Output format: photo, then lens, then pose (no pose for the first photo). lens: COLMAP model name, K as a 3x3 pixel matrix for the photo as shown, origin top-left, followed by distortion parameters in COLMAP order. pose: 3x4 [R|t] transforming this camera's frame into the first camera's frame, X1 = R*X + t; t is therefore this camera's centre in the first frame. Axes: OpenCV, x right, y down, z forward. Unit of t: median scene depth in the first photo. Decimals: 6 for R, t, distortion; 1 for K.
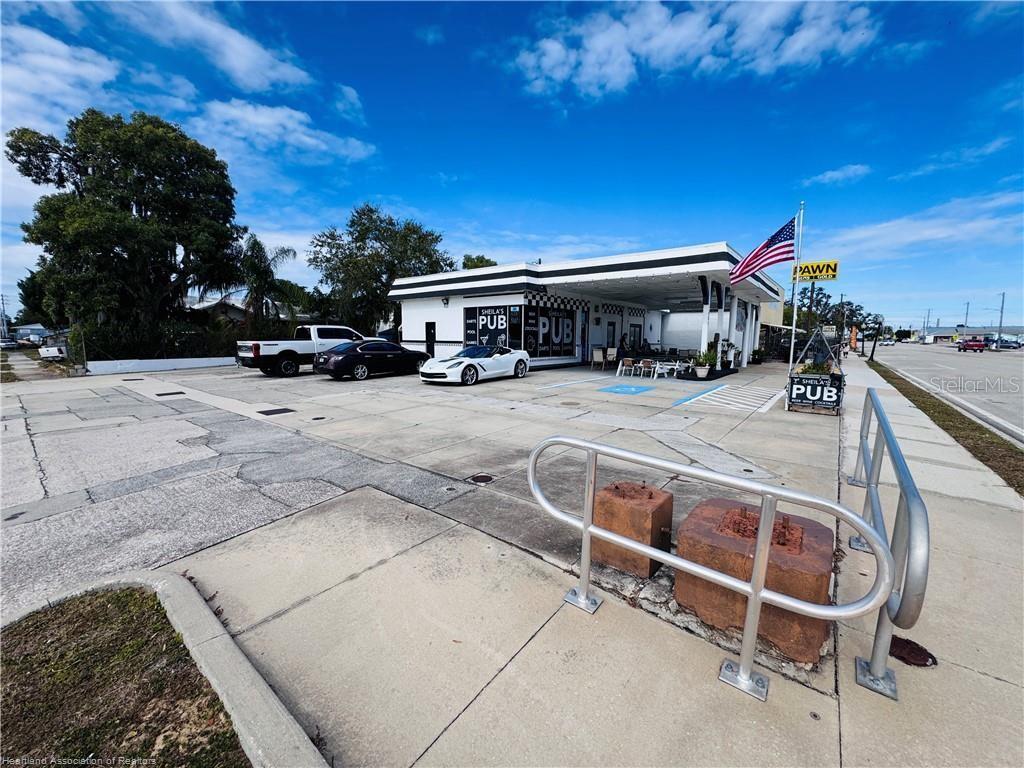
lens RADIAL K [[407.9, 0, 514.9], [0, 407.9, 388.1], [0, 0, 1]] dist [0.001798, -0.001322]
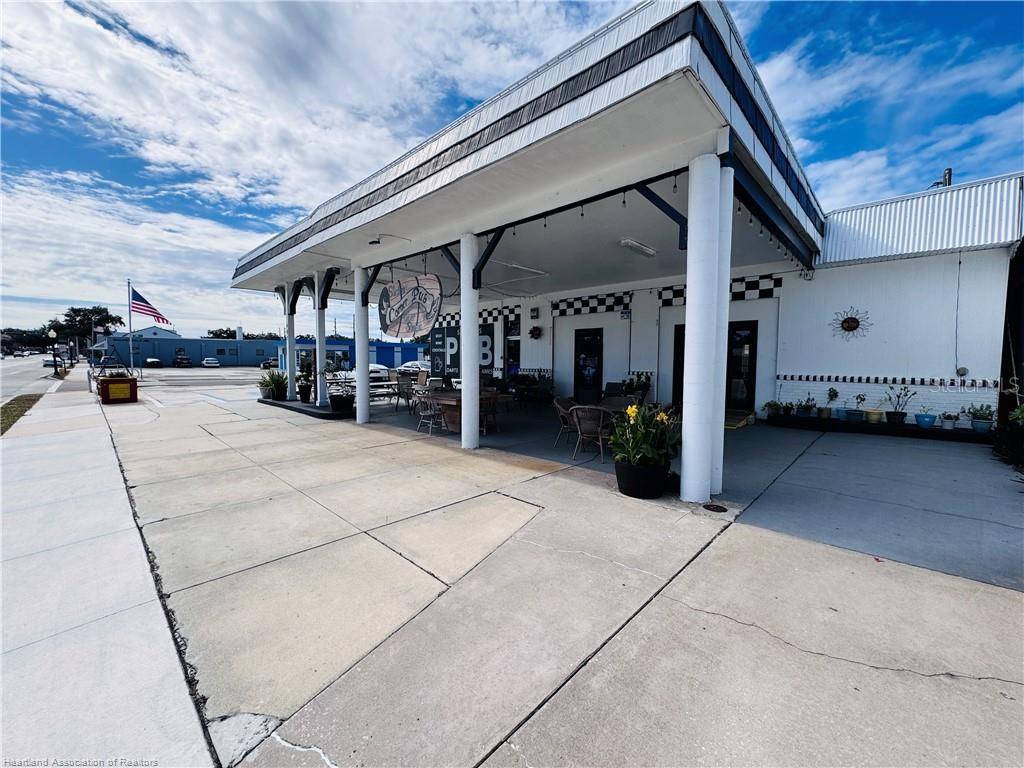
lens RADIAL K [[407.9, 0, 512.1], [0, 407.9, 388.7], [0, 0, 1]] dist [0.001798, -0.001322]
pose [[-0.095293, 0.067460, -0.993161, 1.010299], [-0.124972, 0.988997, 0.079168, -0.147815], [0.987573, 0.131662, -0.085814, 1.233599]]
